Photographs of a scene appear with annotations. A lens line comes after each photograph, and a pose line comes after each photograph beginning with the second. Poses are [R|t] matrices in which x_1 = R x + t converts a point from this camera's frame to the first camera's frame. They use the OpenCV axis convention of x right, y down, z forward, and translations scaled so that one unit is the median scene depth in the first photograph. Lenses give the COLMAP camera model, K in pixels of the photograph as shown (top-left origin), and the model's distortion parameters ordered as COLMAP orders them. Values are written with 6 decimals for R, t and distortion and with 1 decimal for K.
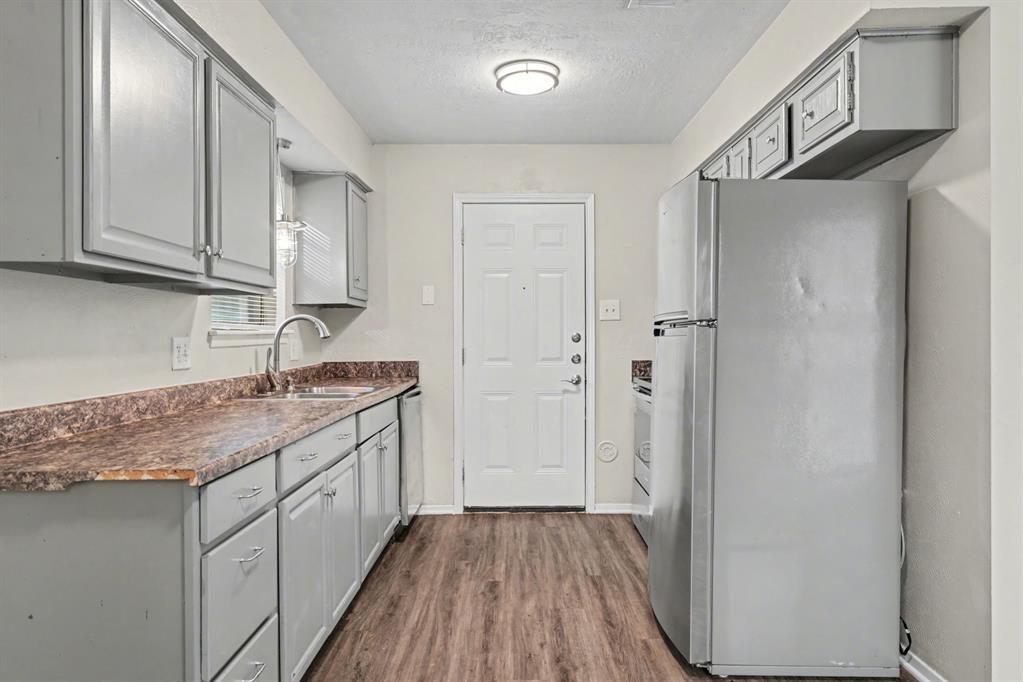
lens RADIAL K [[674.8, 0, 511.5], [0, 674.8, 341.0], [0, 0, 1]] dist [-0.007143, -0.003514]
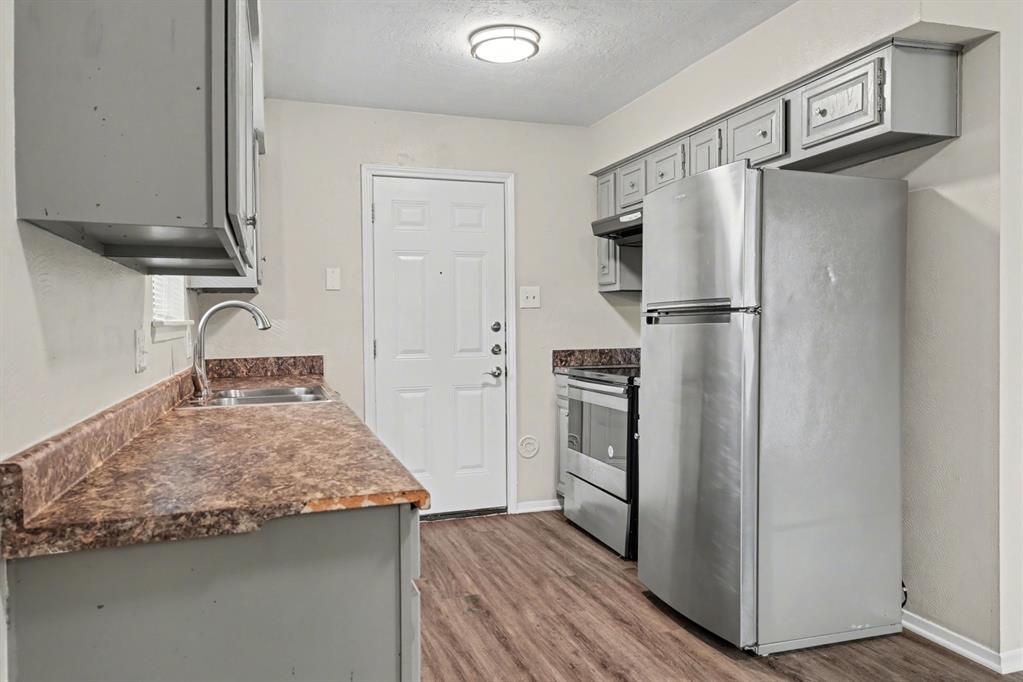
lens RADIAL K [[727.3, 0, 511.7], [0, 727.3, 337.6], [0, 0, 1]] dist [0.003741, -0.000737]
pose [[0.945472, -0.013361, 0.325429, -0.320622], [0.010605, 0.999891, 0.010242, -0.000521], [-0.325530, -0.006232, 0.945511, 0.063847]]
